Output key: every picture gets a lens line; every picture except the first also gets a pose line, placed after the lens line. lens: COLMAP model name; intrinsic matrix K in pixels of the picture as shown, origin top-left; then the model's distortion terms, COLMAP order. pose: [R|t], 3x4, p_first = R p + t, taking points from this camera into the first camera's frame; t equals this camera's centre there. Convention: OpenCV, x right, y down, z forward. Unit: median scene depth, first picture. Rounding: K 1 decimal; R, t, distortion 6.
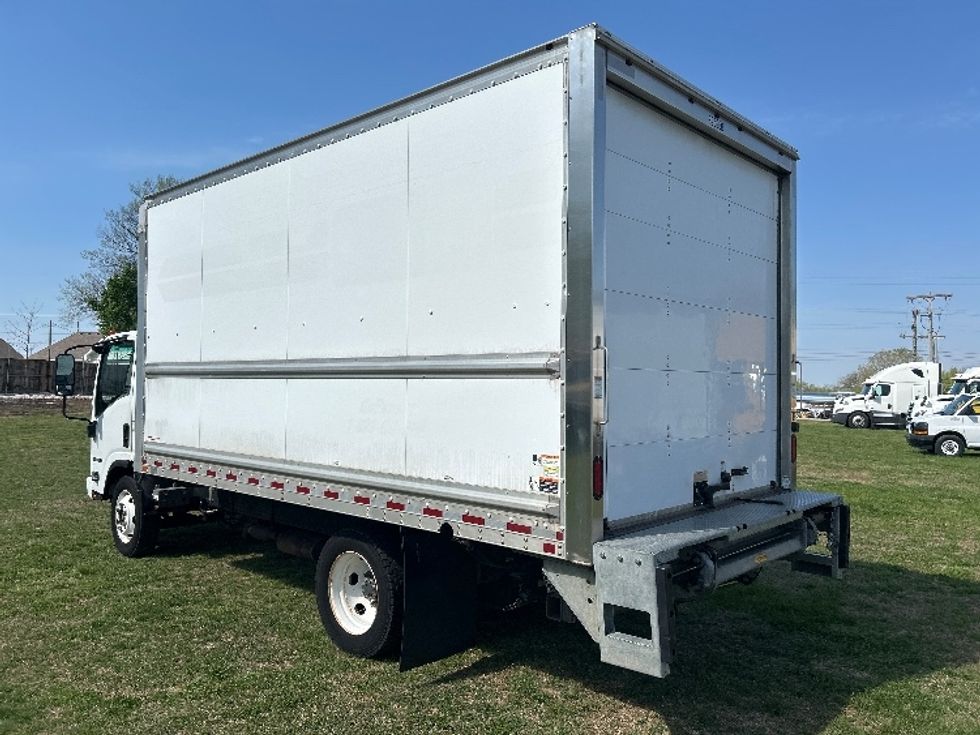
lens RADIAL K [[737.0, 0, 489.5], [0, 737.0, 368.6], [0, 0, 1]] dist [0.049137, -0.009401]
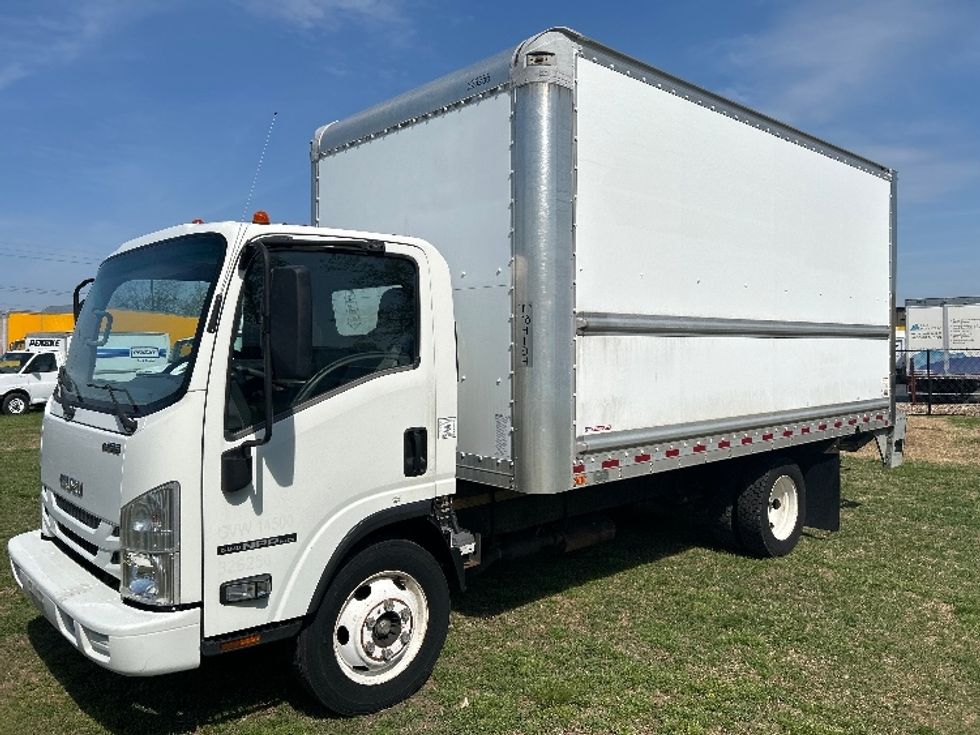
lens RADIAL K [[743.8, 0, 488.2], [0, 743.8, 366.3], [0, 0, 1]] dist [0.024318, -0.003030]
pose [[0.075467, -0.034704, 0.996544, -1.489956], [-0.019160, 0.999159, 0.036246, 0.024005], [-0.996964, -0.021830, 0.074739, 1.411275]]
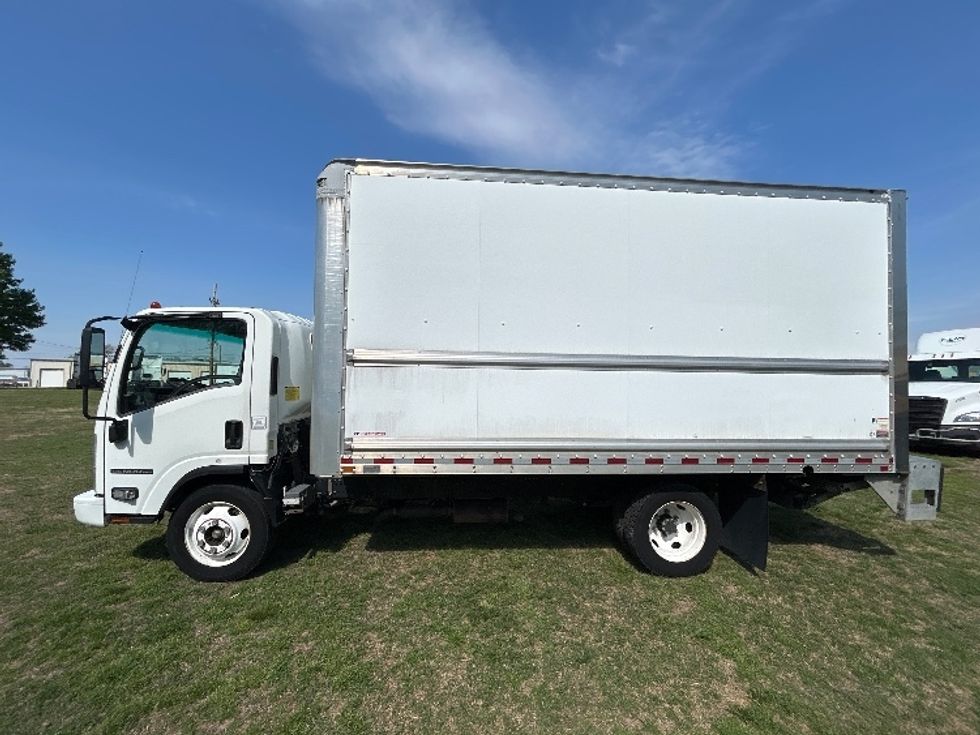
lens RADIAL K [[357.0, 0, 488.8], [0, 357.0, 364.3], [0, 0, 1]] dist [0.001737, 0.000069]
pose [[0.685594, 0.014797, 0.727834, -0.904559], [-0.025996, 0.999653, 0.004164, 0.006217], [-0.727520, -0.021775, 0.685741, 0.816975]]
